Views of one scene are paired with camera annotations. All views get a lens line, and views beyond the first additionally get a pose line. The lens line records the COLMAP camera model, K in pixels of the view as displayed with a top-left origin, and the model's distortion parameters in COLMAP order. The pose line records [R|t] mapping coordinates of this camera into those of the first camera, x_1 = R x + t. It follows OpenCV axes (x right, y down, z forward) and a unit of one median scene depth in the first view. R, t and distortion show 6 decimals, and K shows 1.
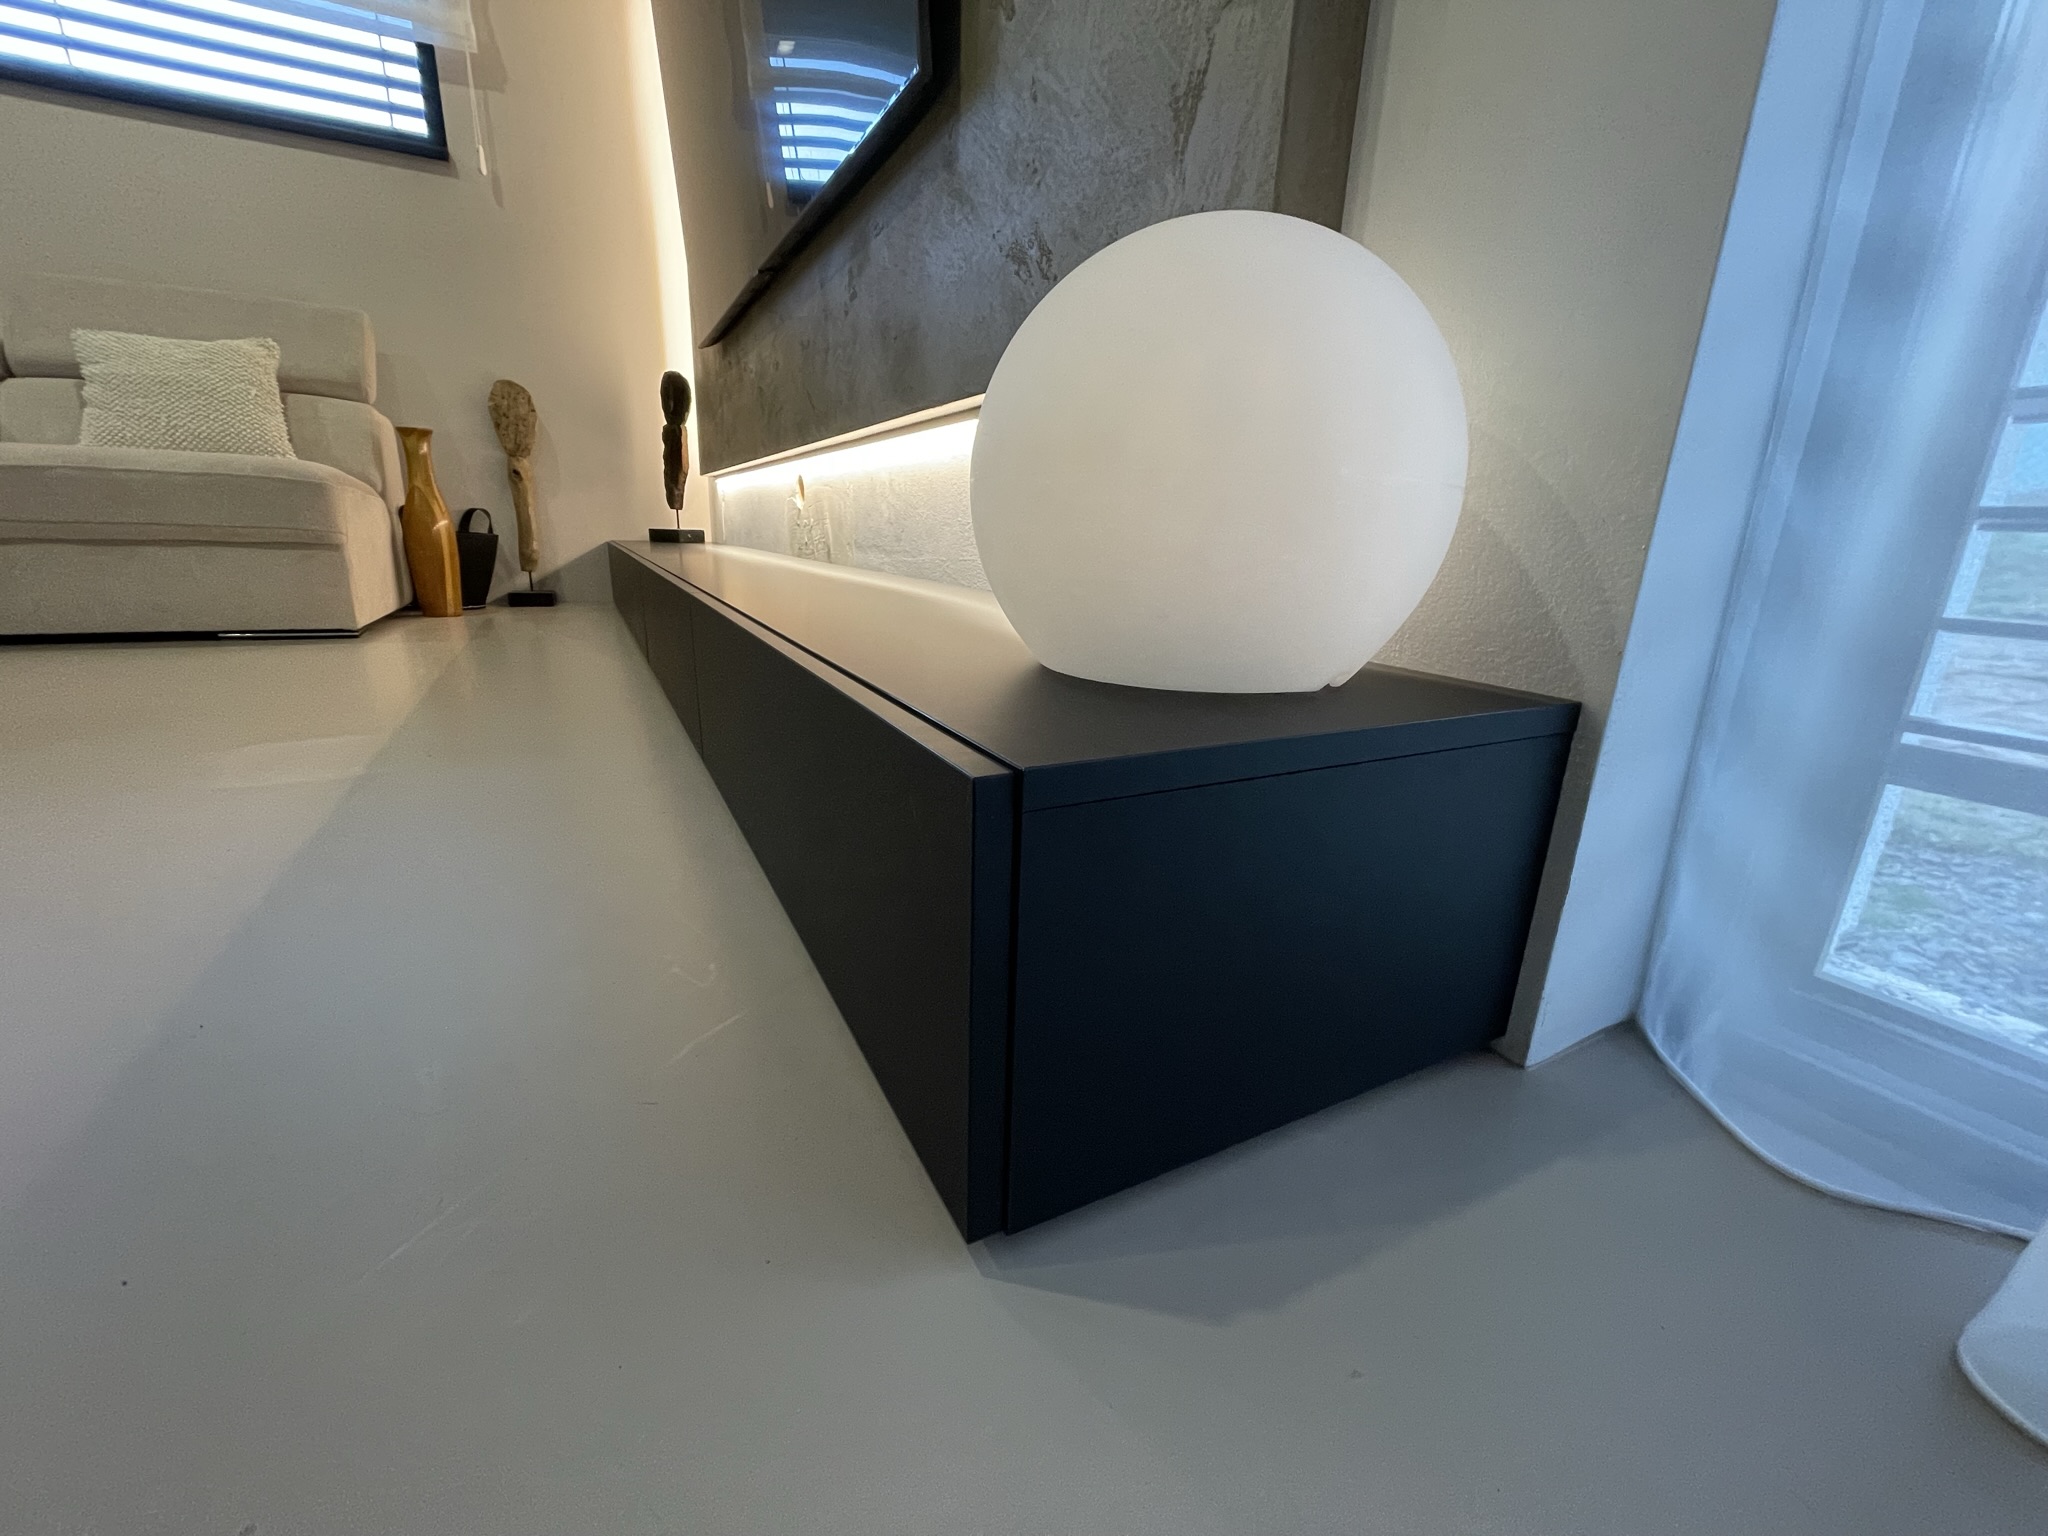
lens RADIAL K [[829.6, 0, 1030.9], [0, 829.6, 771.3], [0, 0, 1]] dist [-0.004783, 0.000388]
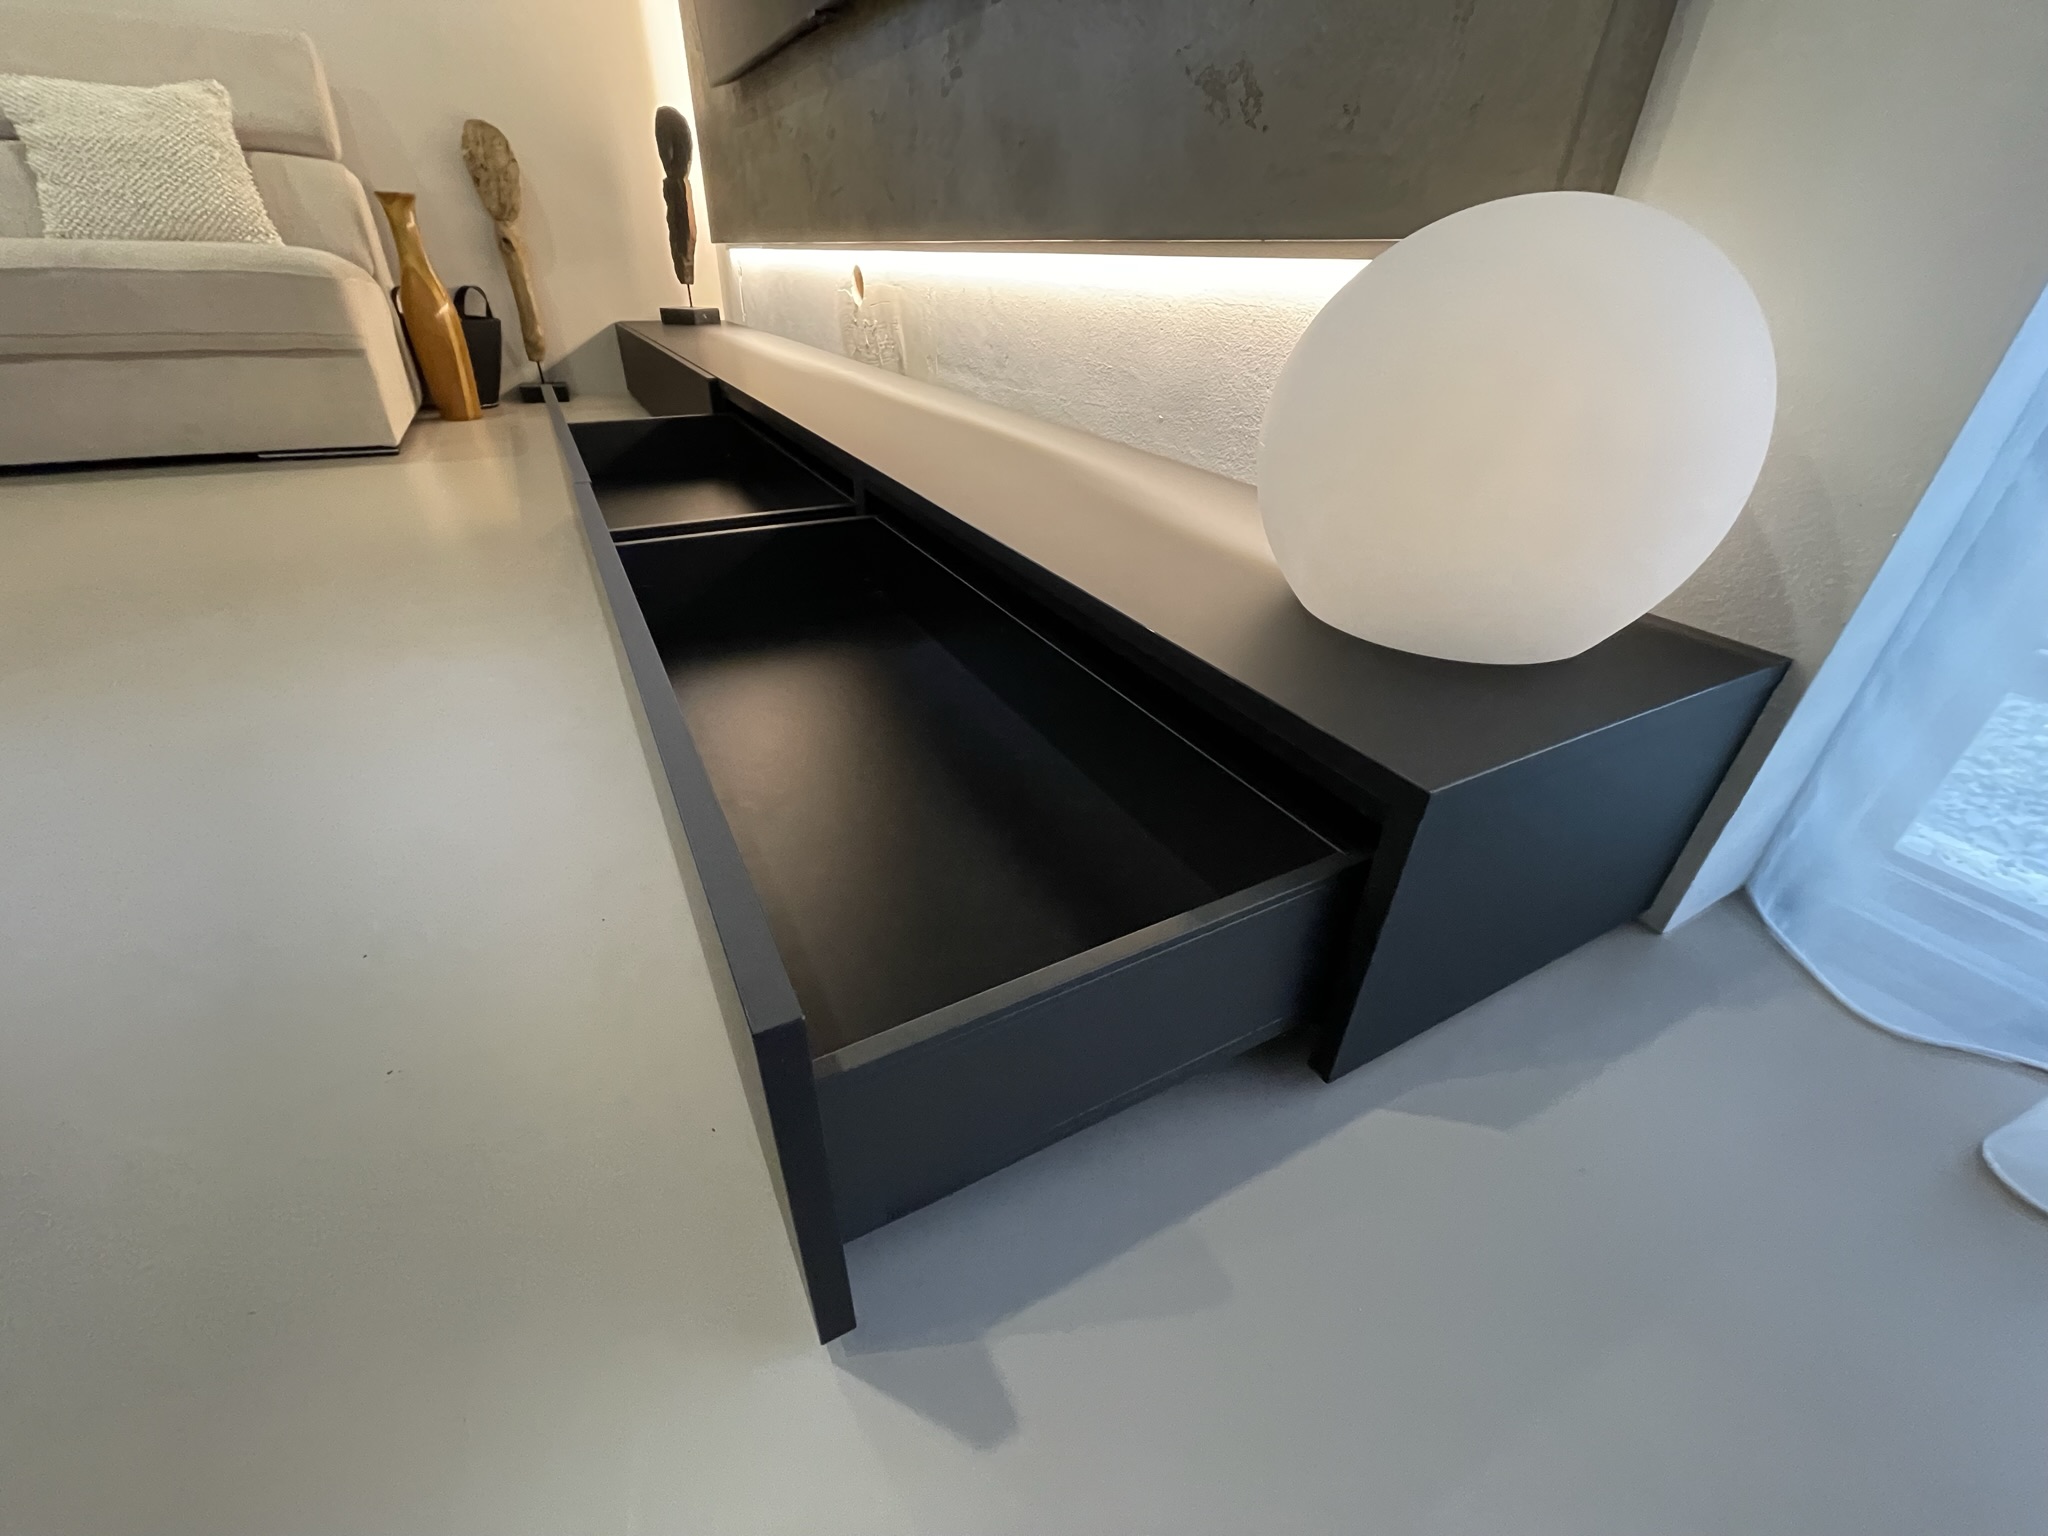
lens RADIAL K [[829.6, 0, 1030.0], [0, 829.6, 776.4], [0, 0, 1]] dist [-0.004783, 0.000388]
pose [[0.999857, -0.011094, 0.012750, -0.114392], [0.007200, 0.962119, 0.272534, -0.067494], [-0.015291, -0.272403, 0.962062, -0.039423]]
